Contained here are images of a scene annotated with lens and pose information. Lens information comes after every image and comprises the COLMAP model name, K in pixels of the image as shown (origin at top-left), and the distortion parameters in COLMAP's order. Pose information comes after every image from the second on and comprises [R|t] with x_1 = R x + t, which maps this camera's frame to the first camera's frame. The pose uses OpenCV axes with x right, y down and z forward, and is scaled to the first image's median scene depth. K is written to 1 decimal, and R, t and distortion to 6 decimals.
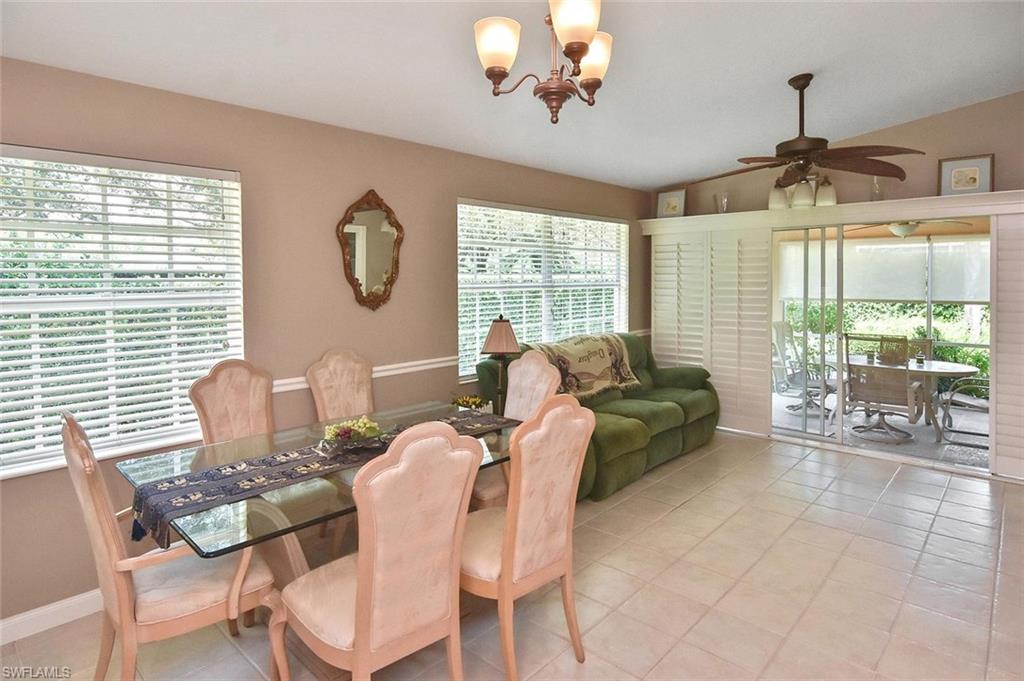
lens RADIAL K [[566.2, 0, 518.0], [0, 566.2, 290.6], [0, 0, 1]] dist [-0.034446, -0.000139]
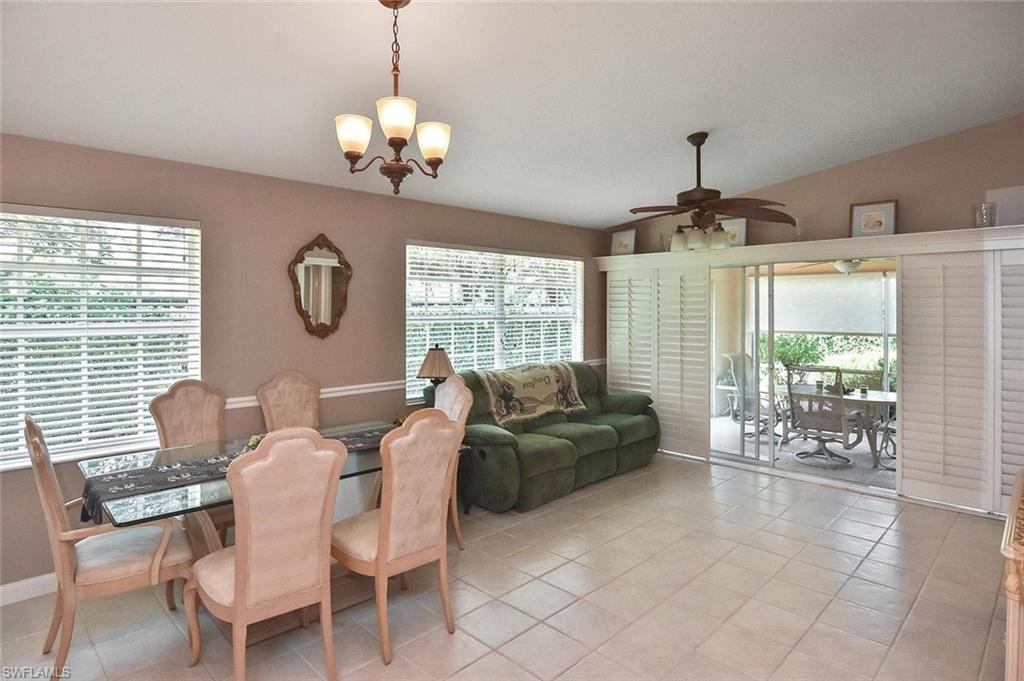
lens RADIAL K [[563.1, 0, 527.8], [0, 563.1, 304.6], [0, 0, 1]] dist [-0.031831, -0.000106]
pose [[0.999679, 0.005963, -0.024615, 0.160818], [-0.006664, 0.999571, -0.028503, -0.004181], [0.024435, 0.028658, 0.999291, -0.106913]]
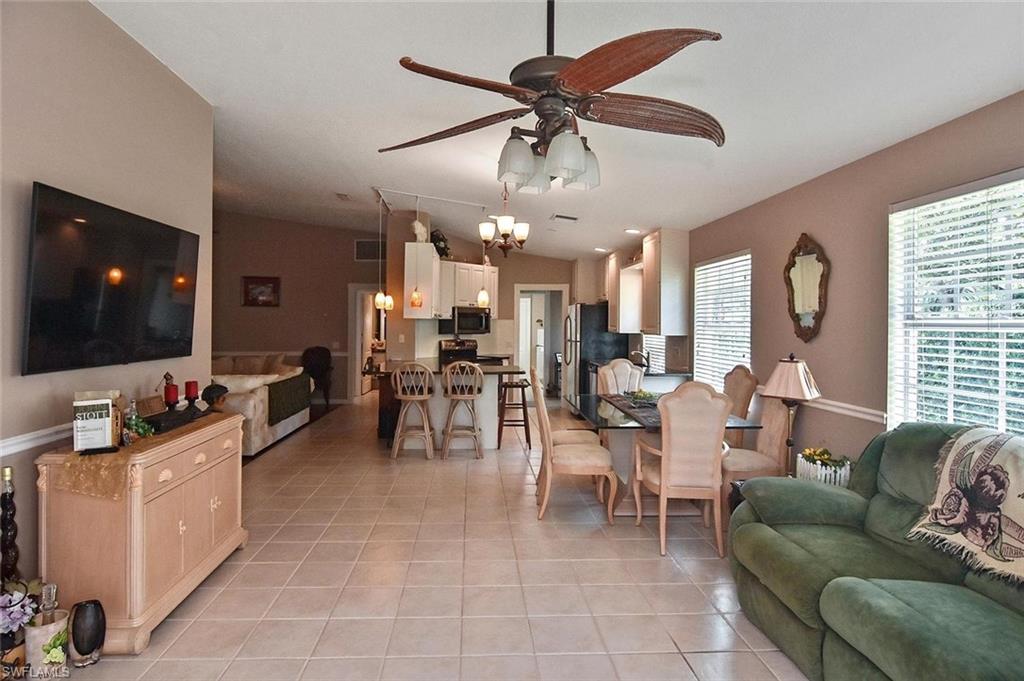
lens RADIAL K [[548.9, 0, 490.3], [0, 548.9, 315.1], [0, 0, 1]] dist [0.001276, 0.000418]
pose [[-0.717451, -0.008870, -0.696552, 0.796462], [-0.016265, 0.999860, 0.004020, -0.011462], [0.696419, 0.014214, -0.717495, 1.153355]]
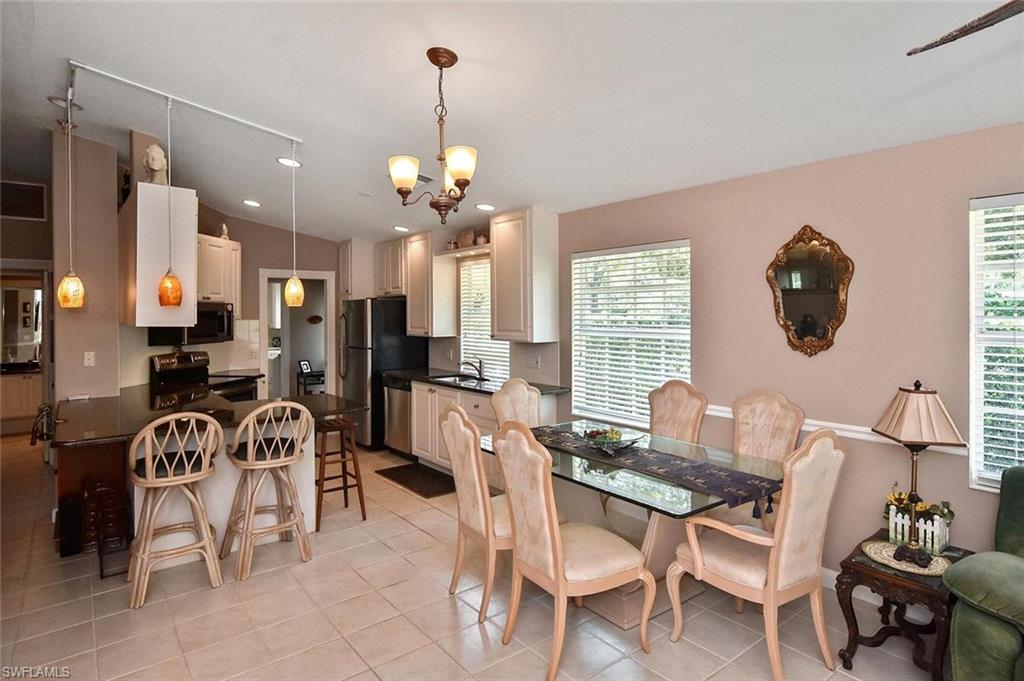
lens RADIAL K [[556.9, 0, 507.6], [0, 556.9, 318.9], [0, 0, 1]] dist [0.012630, -0.000309]
pose [[-0.173378, 0.014544, -0.984748, 0.621248], [-0.018987, 0.999656, 0.018107, -0.028519], [0.984672, 0.021837, -0.173042, 0.583036]]
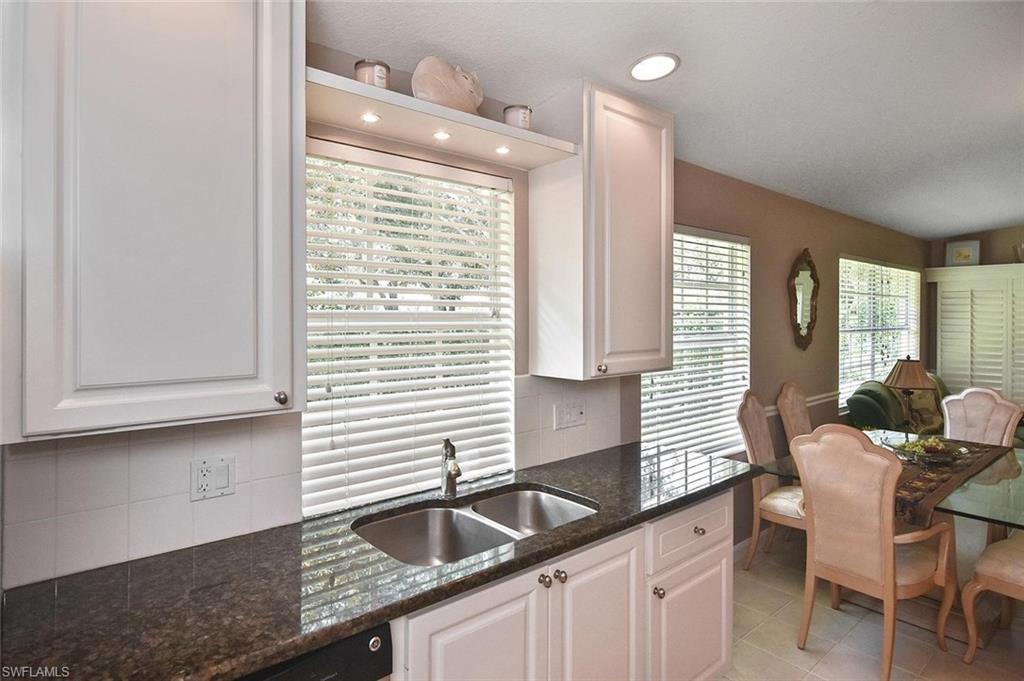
lens RADIAL K [[549.5, 0, 511.4], [0, 549.5, 319.8], [0, 0, 1]] dist [-0.000353, -0.015857]
pose [[0.990885, 0.003625, -0.134664, -0.610535], [-0.006279, 0.999794, -0.019292, -0.002811], [0.134566, 0.019961, 0.990704, -0.192233]]
